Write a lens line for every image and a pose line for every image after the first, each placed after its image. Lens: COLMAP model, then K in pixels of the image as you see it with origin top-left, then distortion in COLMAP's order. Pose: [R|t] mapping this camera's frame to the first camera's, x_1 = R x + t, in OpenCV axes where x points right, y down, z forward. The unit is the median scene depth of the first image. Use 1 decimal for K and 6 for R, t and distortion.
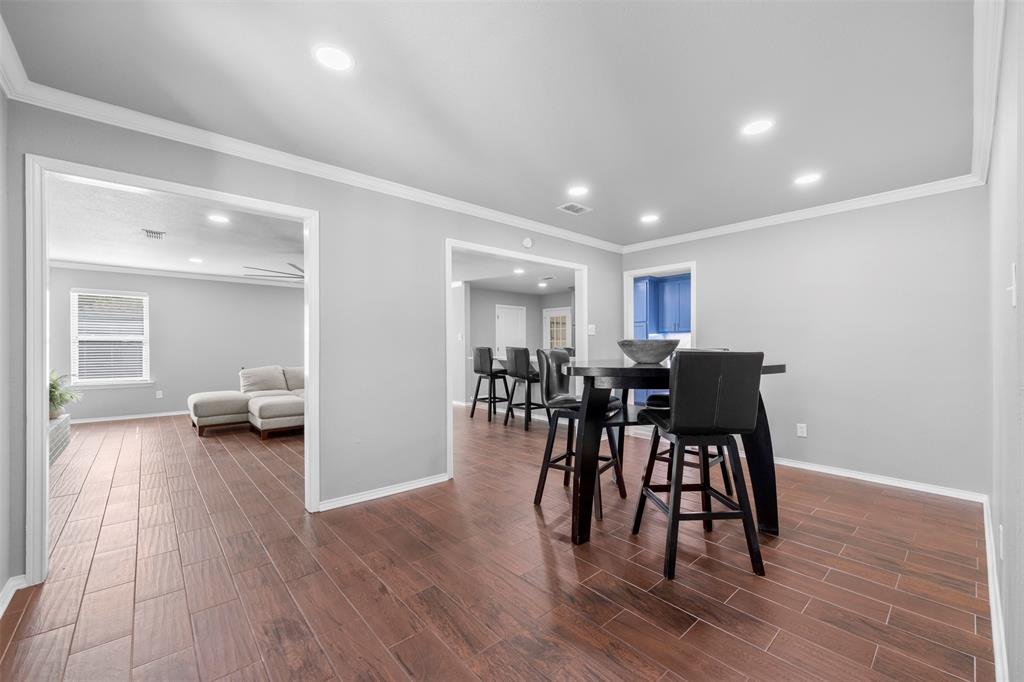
lens RADIAL K [[414.9, 0, 508.8], [0, 414.9, 345.3], [0, 0, 1]] dist [0.000062, 0.001869]
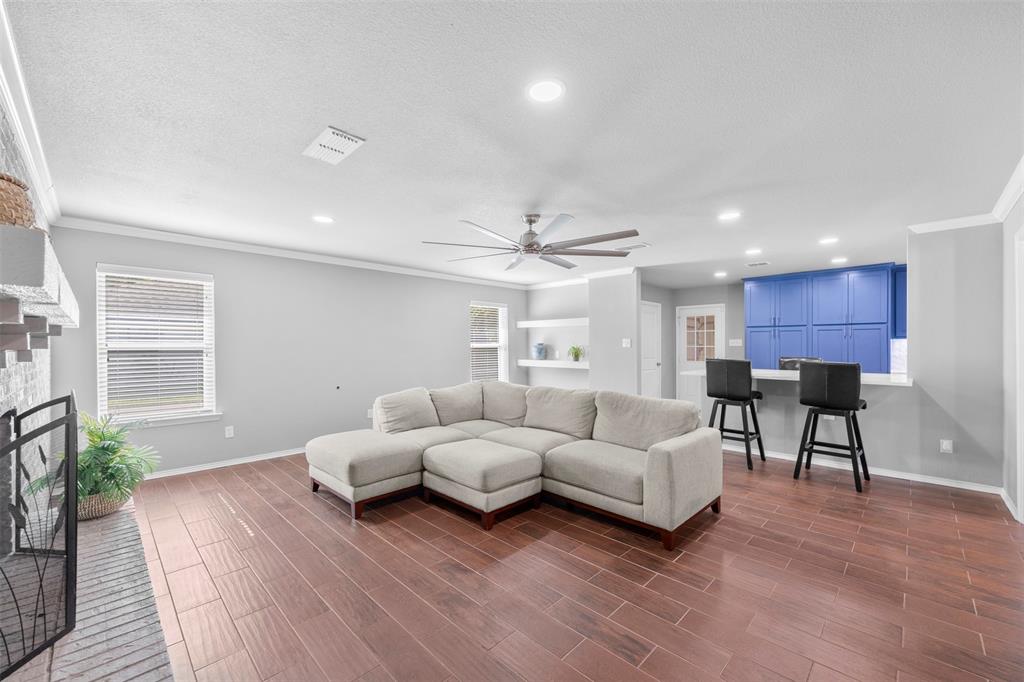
lens RADIAL K [[414.9, 0, 513.7], [0, 414.9, 343.9], [0, 0, 1]] dist [0.000062, 0.001869]
pose [[0.996932, 0.003646, 0.078192, -0.474697], [-0.003839, 0.999990, 0.002323, -0.023983], [-0.078183, -0.002616, 0.996936, 0.335860]]
